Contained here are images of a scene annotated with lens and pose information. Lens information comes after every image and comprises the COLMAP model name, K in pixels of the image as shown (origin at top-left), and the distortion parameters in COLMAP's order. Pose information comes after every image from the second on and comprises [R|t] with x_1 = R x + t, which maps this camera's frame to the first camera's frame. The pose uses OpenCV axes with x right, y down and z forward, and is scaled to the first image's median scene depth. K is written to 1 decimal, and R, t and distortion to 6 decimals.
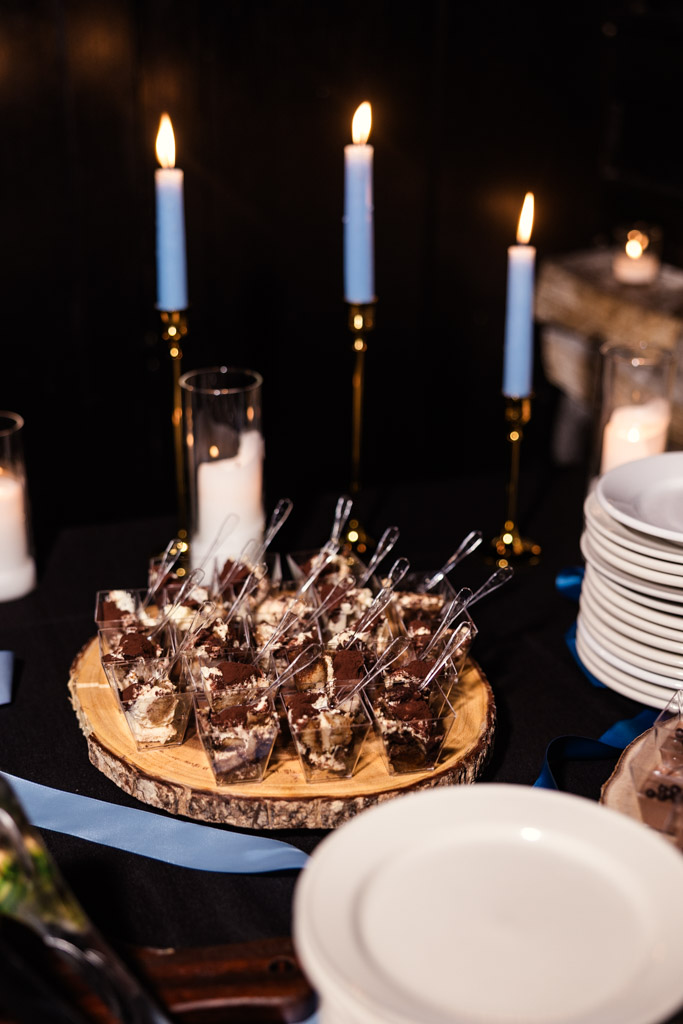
lens RADIAL K [[1373.2, 0, 341.5], [0, 1373.2, 512.0], [0, 0, 1]] dist [0.009614, -0.009407]
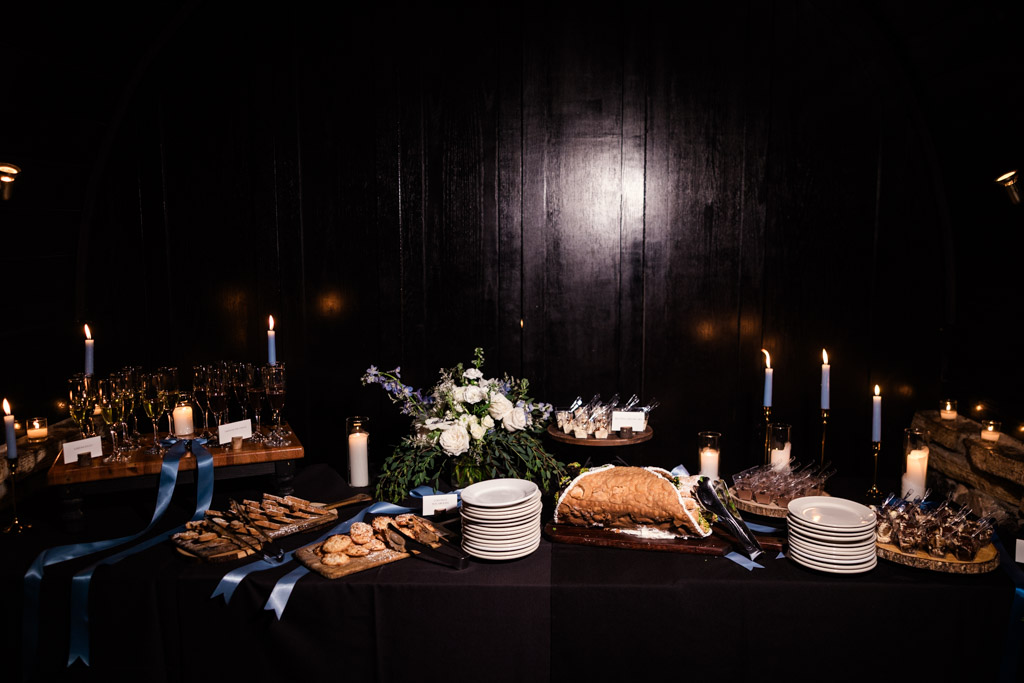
lens RADIAL K [[913.5, 0, 512.0], [0, 913.5, 341.5], [0, 0, 1]] dist [0.000182, -0.000385]
pose [[0.920605, 0.044941, -0.387900, 0.171445], [-0.150389, 0.957537, -0.245982, 0.362727], [0.360373, 0.284788, 0.888272, -1.337569]]
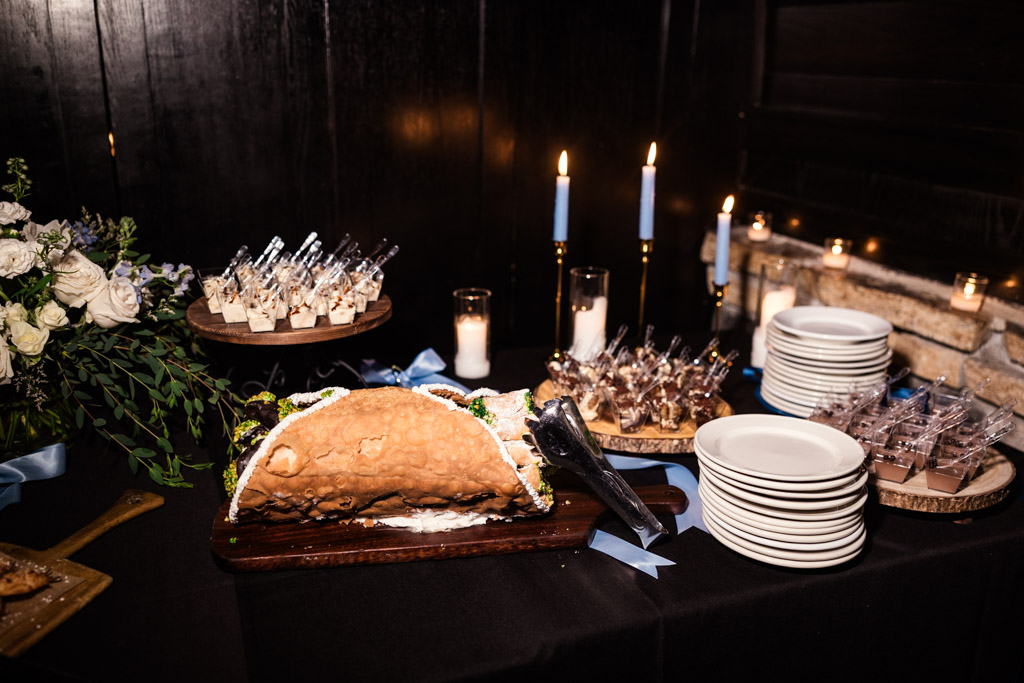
lens RADIAL K [[913.5, 0, 512.0], [0, 913.5, 341.5], [0, 0, 1]] dist [0.000182, -0.000385]
pose [[0.999859, 0.007468, 0.015064, -0.220425], [-0.006029, 0.995606, -0.093444, 0.140577], [-0.015695, 0.093340, 0.995511, -0.387110]]
